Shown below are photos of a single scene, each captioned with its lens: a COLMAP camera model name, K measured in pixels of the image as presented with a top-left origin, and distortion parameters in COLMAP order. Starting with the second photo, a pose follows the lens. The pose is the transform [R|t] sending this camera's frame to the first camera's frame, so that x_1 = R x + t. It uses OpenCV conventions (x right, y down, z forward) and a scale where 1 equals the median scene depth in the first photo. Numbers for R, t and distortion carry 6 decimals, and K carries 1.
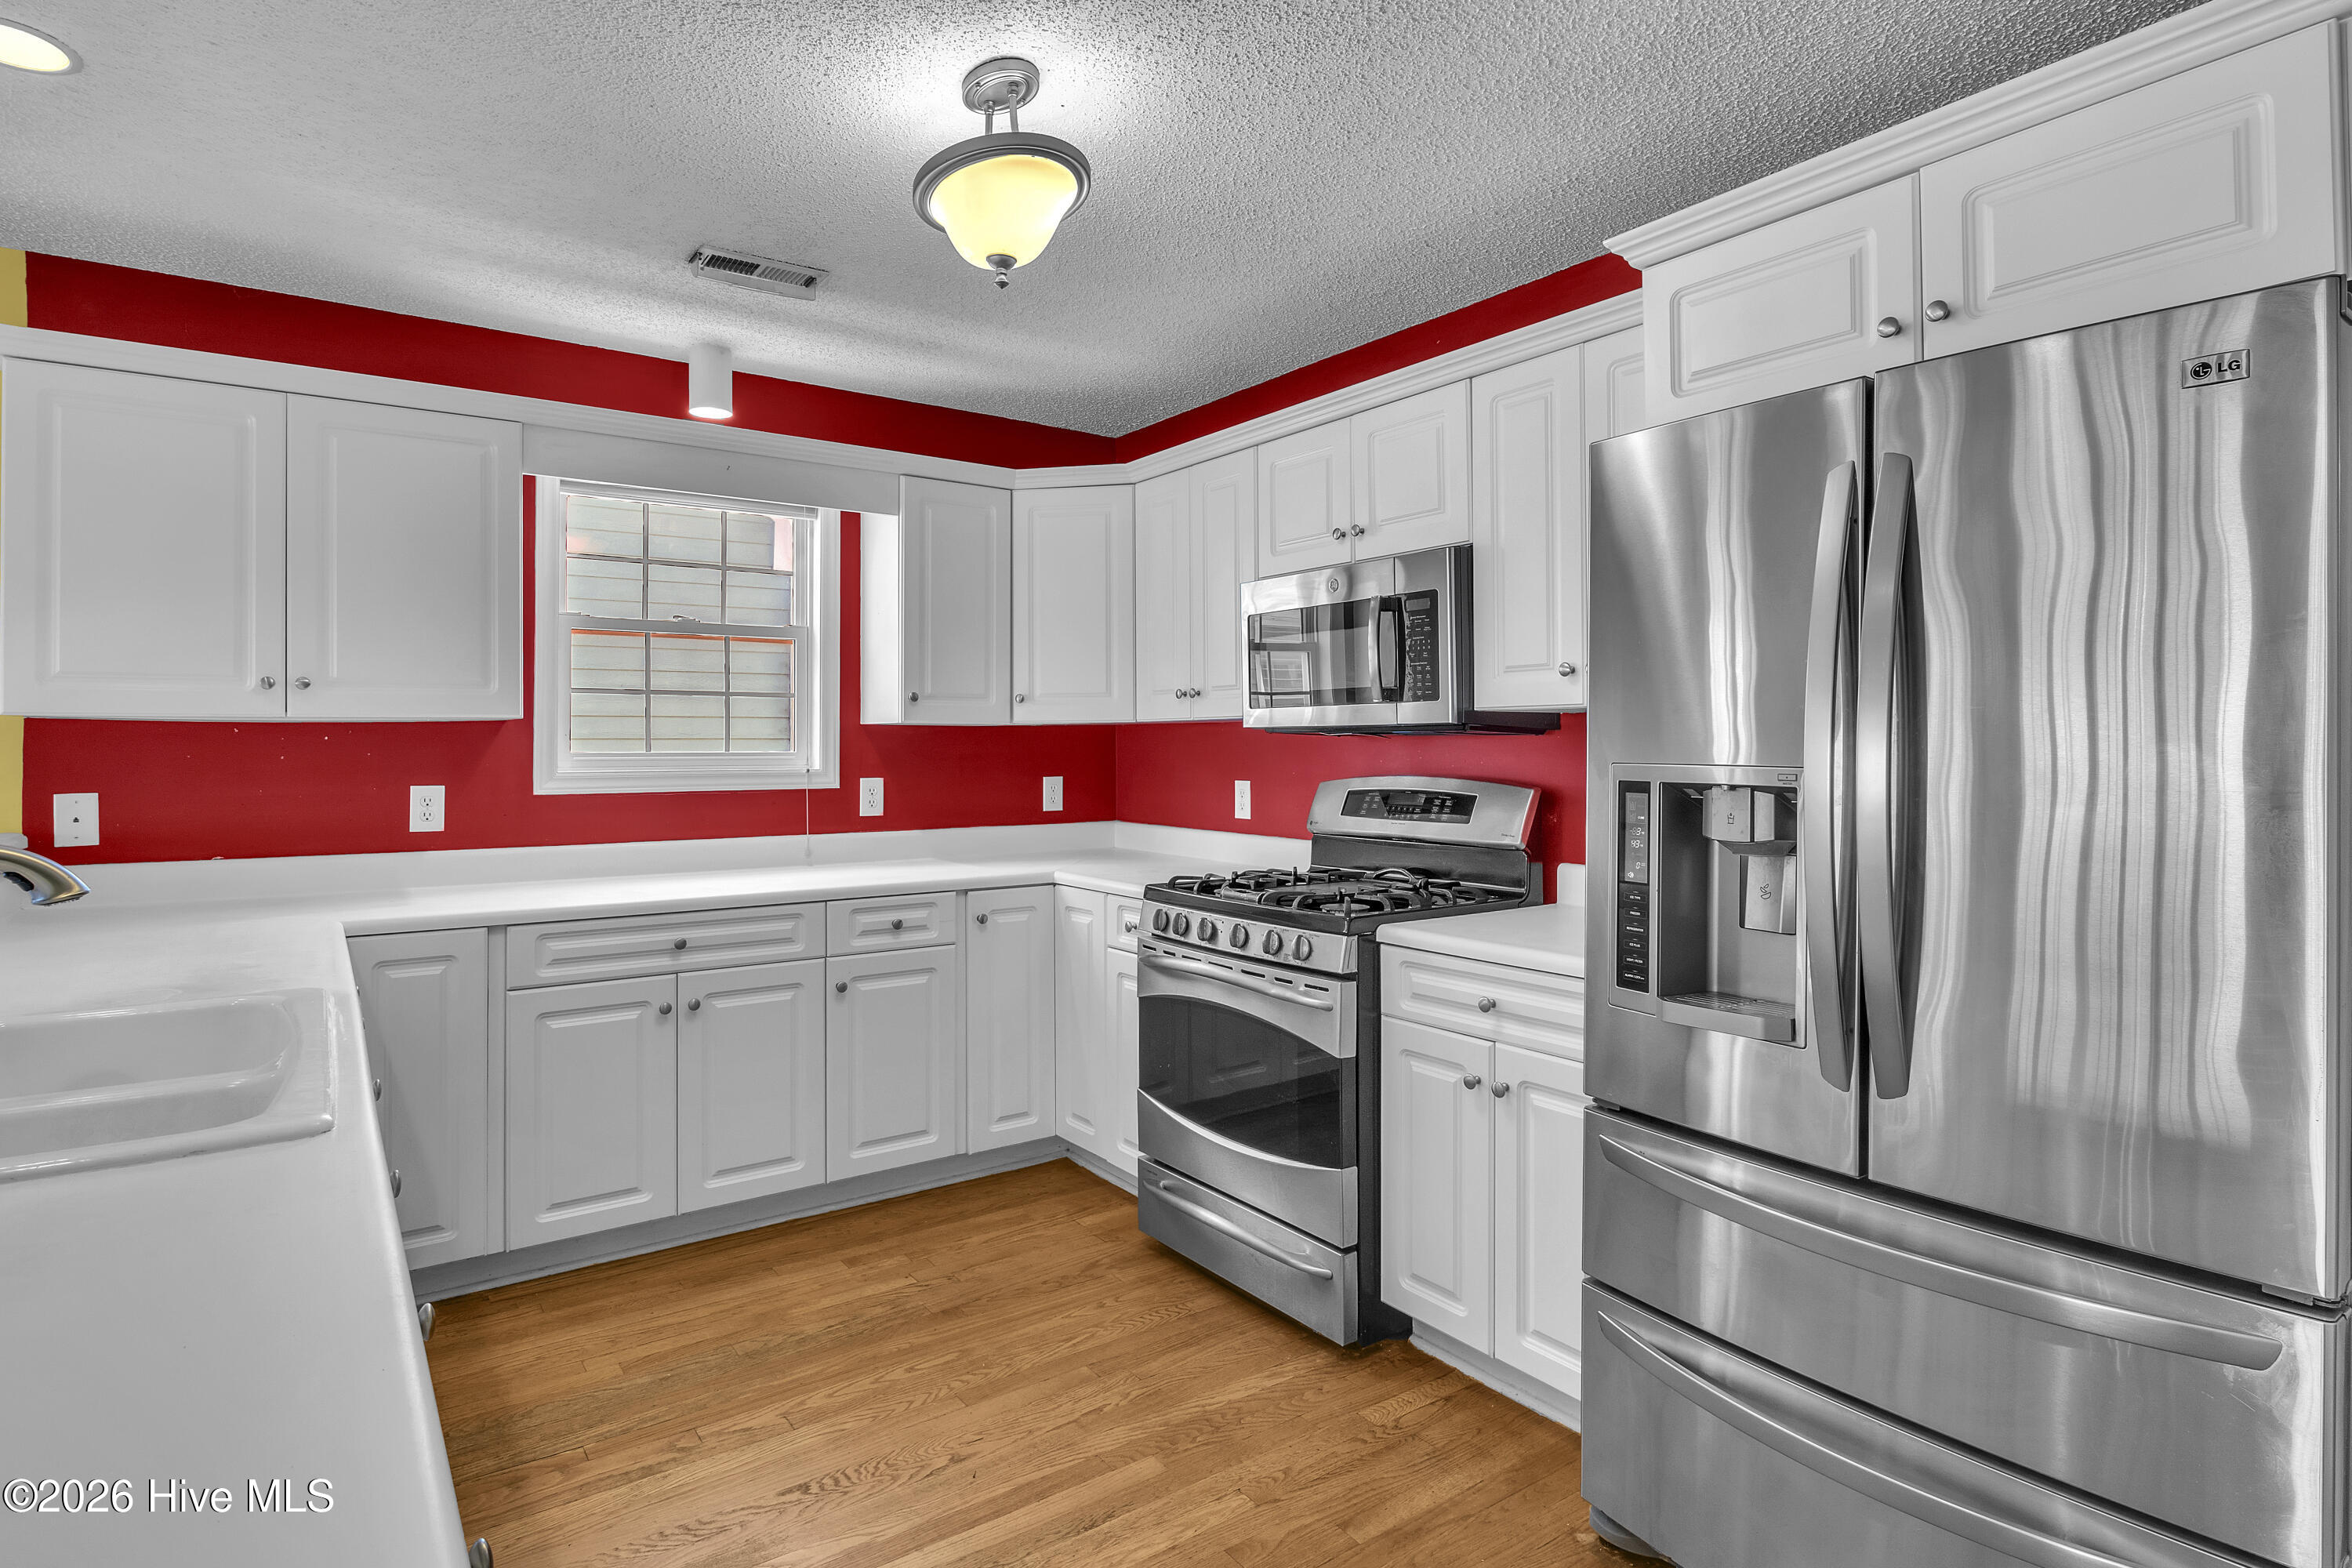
lens RADIAL K [[1222.6, 0, 1173.8], [0, 1222.6, 749.3], [0, 0, 1]] dist [-0.013459, 0.000257]
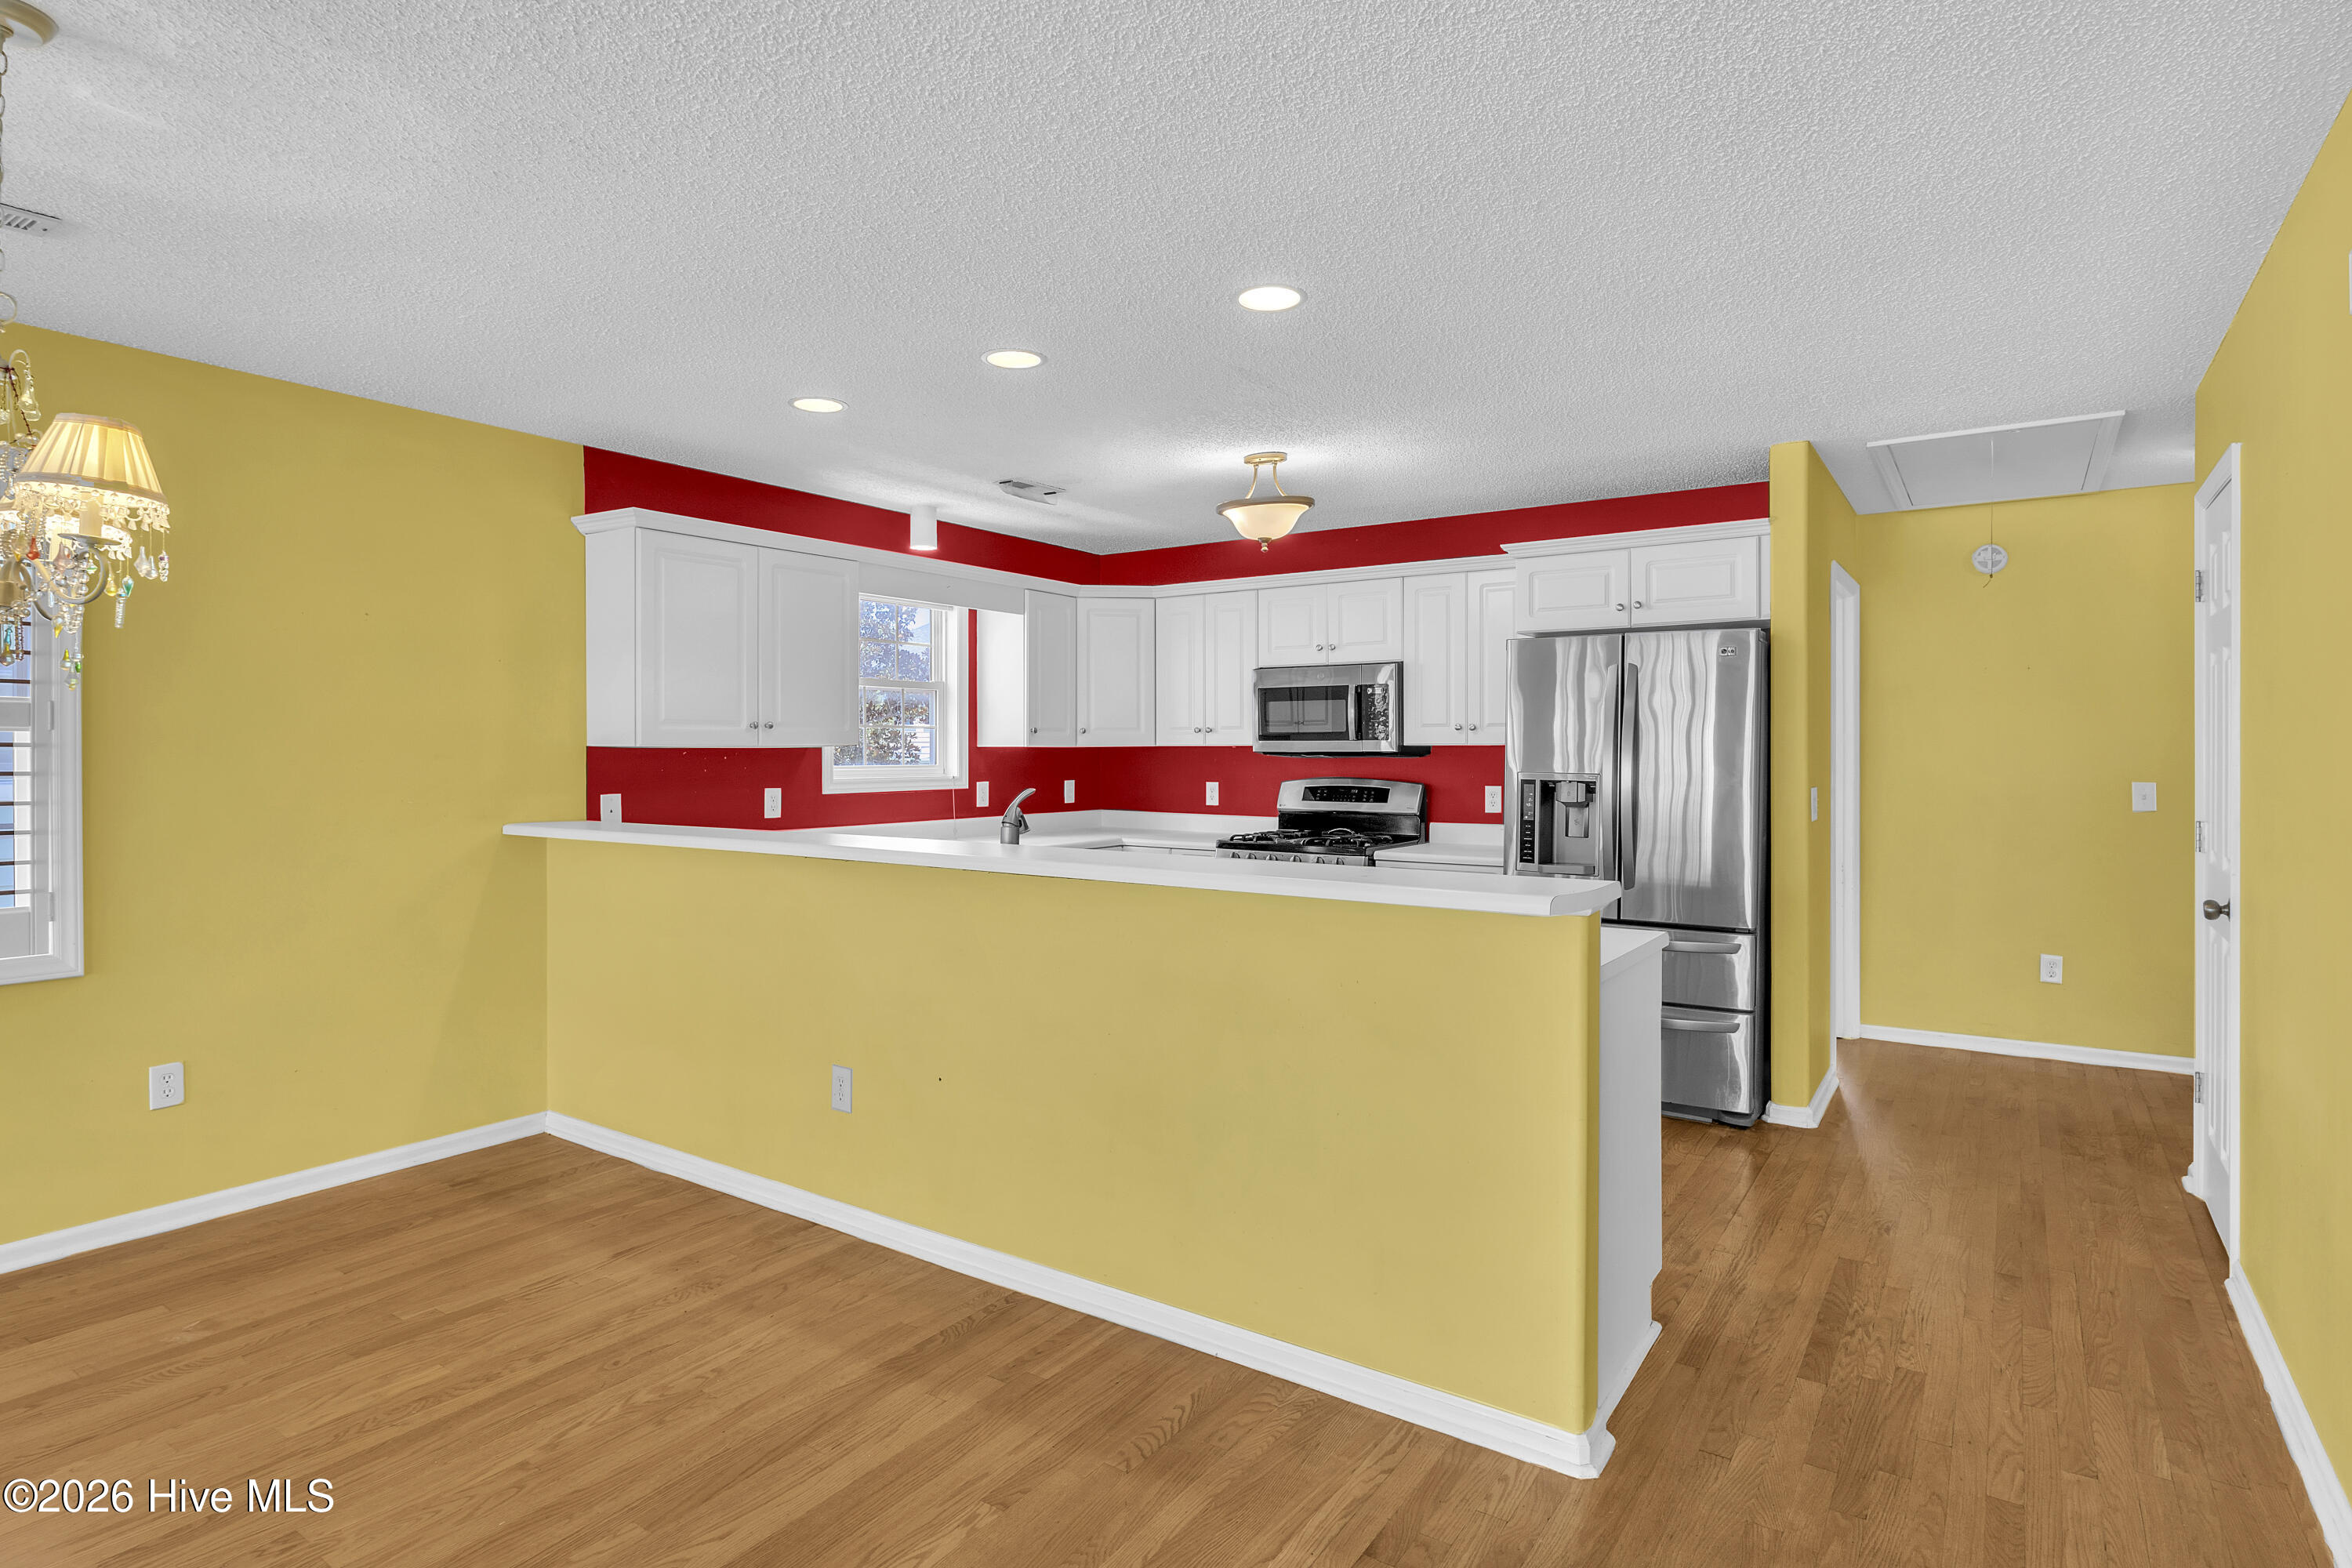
lens RADIAL K [[1222.6, 0, 1173.8], [0, 1222.6, 749.3], [0, 0, 1]] dist [-0.013459, 0.000257]
pose [[0.938740, 0.001460, 0.344624, -0.727120], [-0.000480, 0.999996, -0.002928, -0.016850], [-0.344627, 0.002583, 0.938736, -0.681669]]
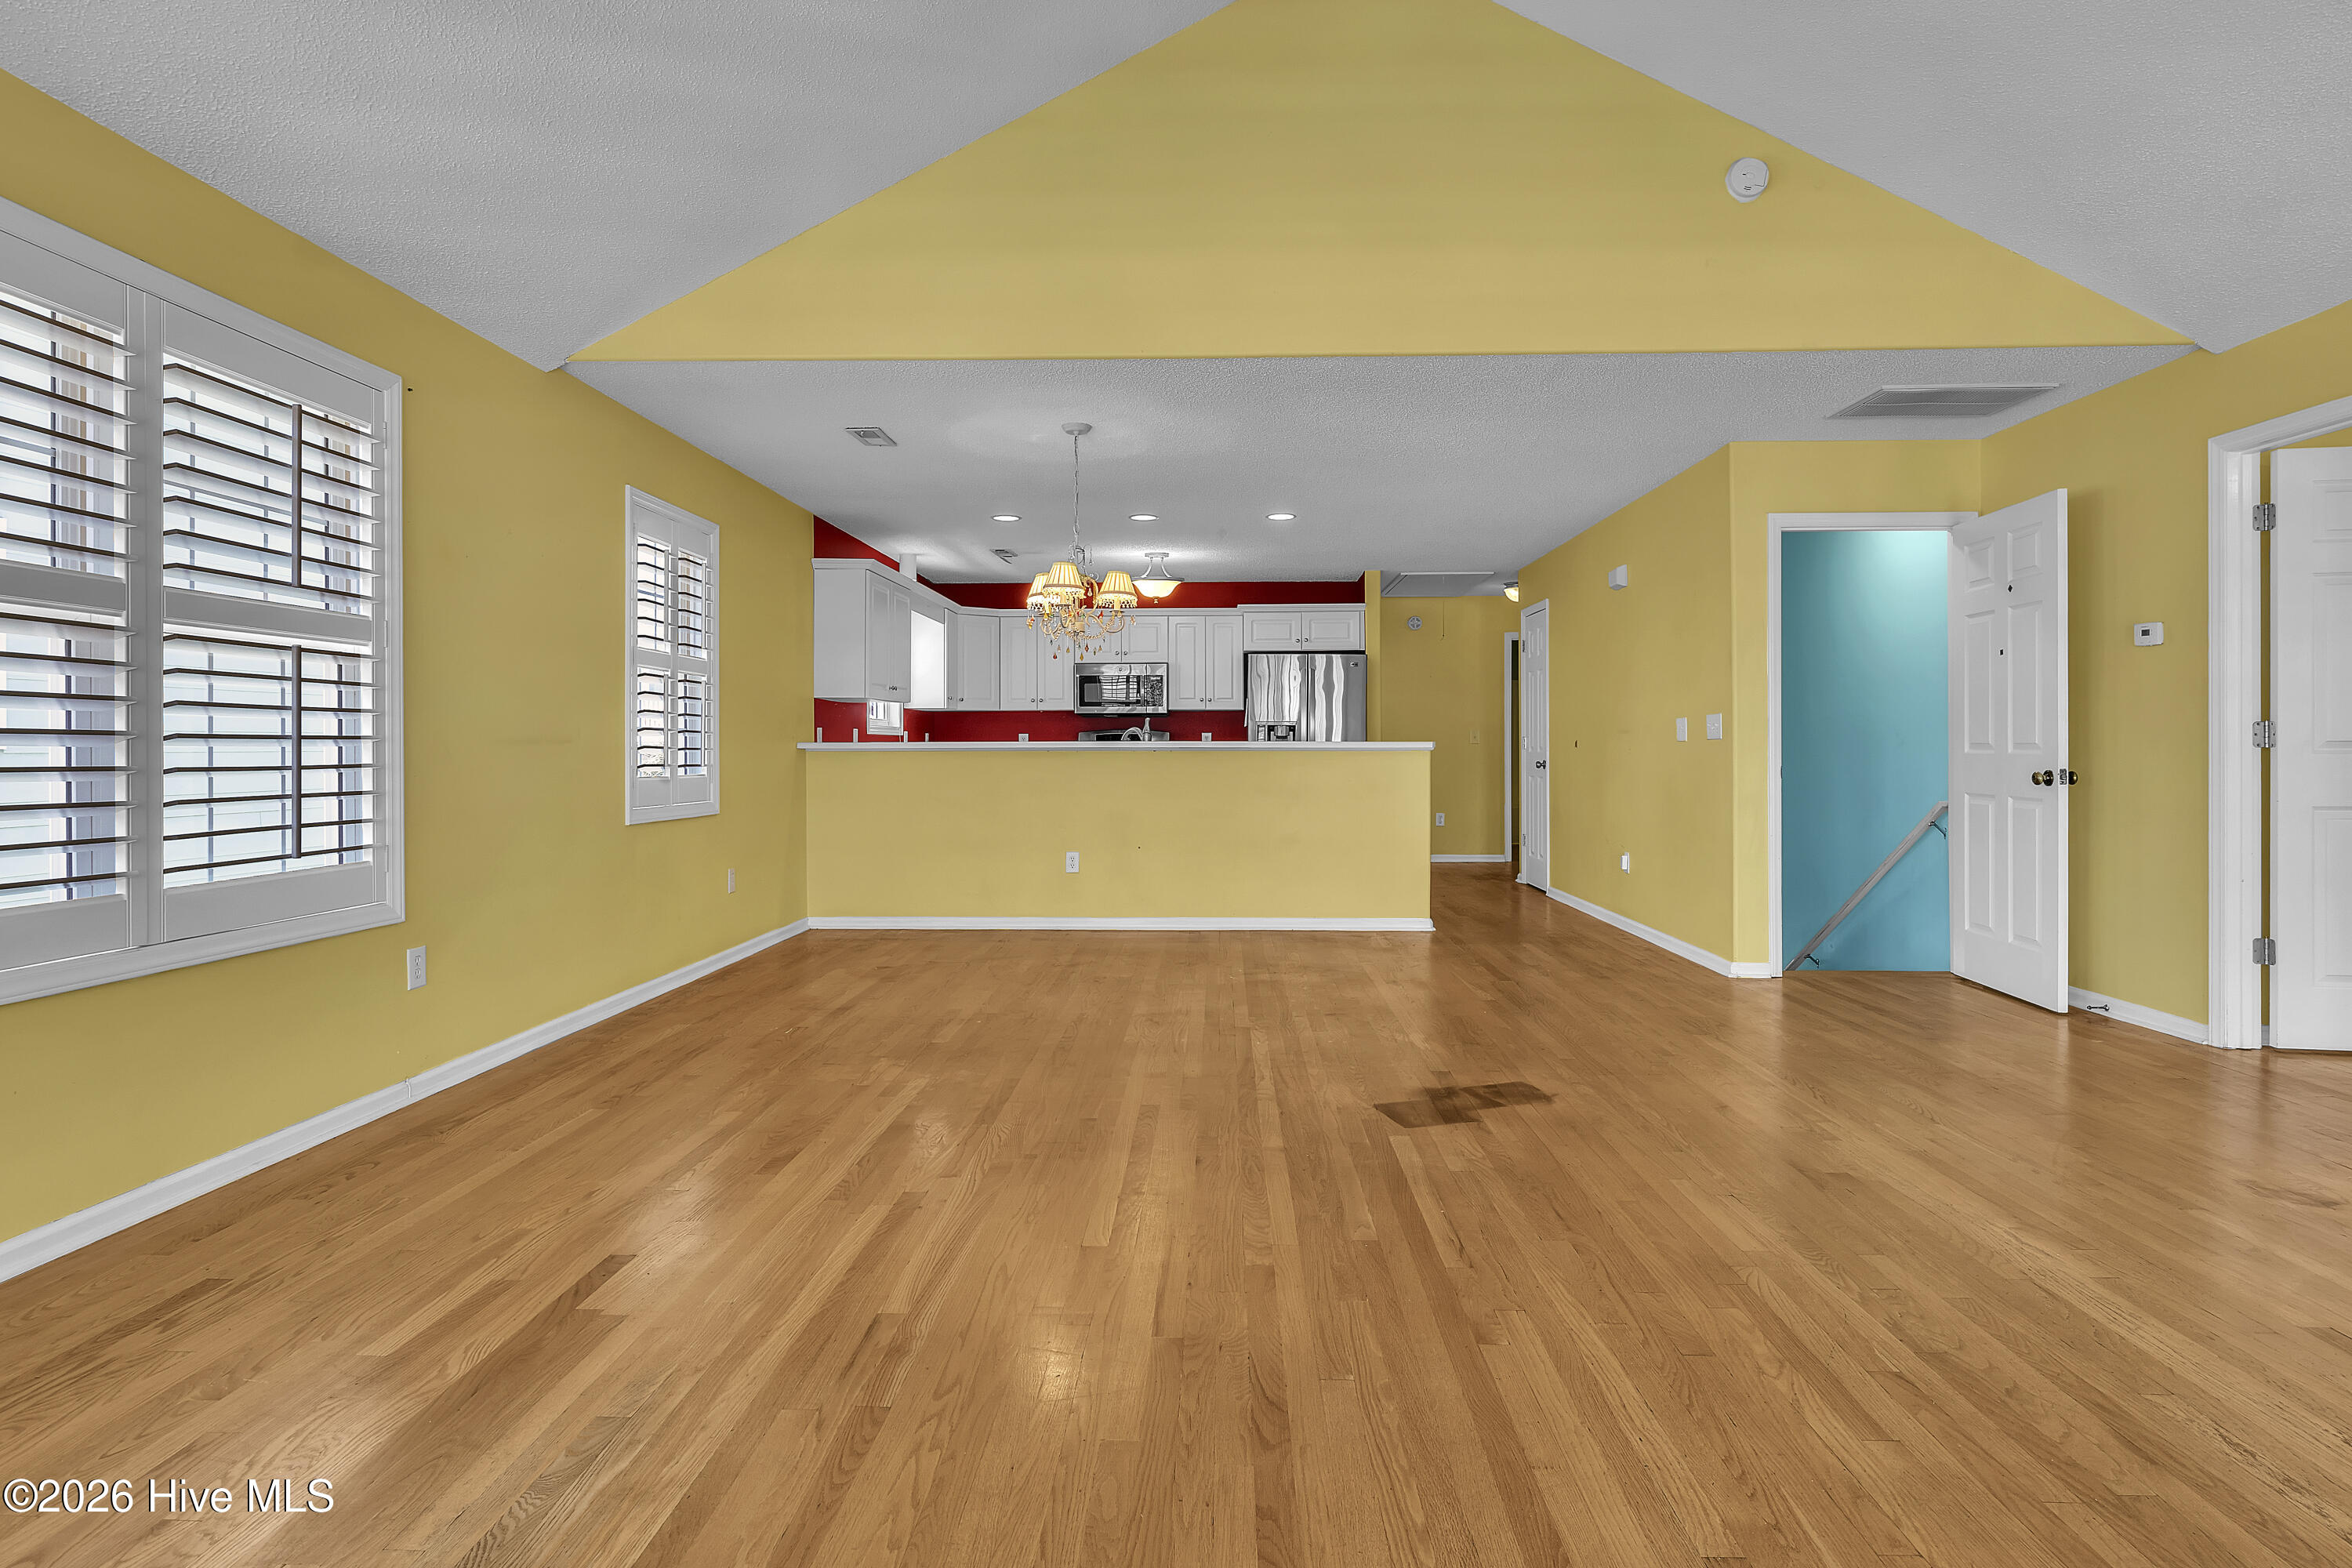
lens RADIAL K [[1222.6, 0, 1173.8], [0, 1222.6, 749.3], [0, 0, 1]] dist [-0.013459, 0.000257]
pose [[0.616600, -0.000120, 0.787277, -2.340160], [0.002281, 0.999996, -0.001634, 0.083006], [-0.787274, 0.002804, 0.616598, -1.109069]]
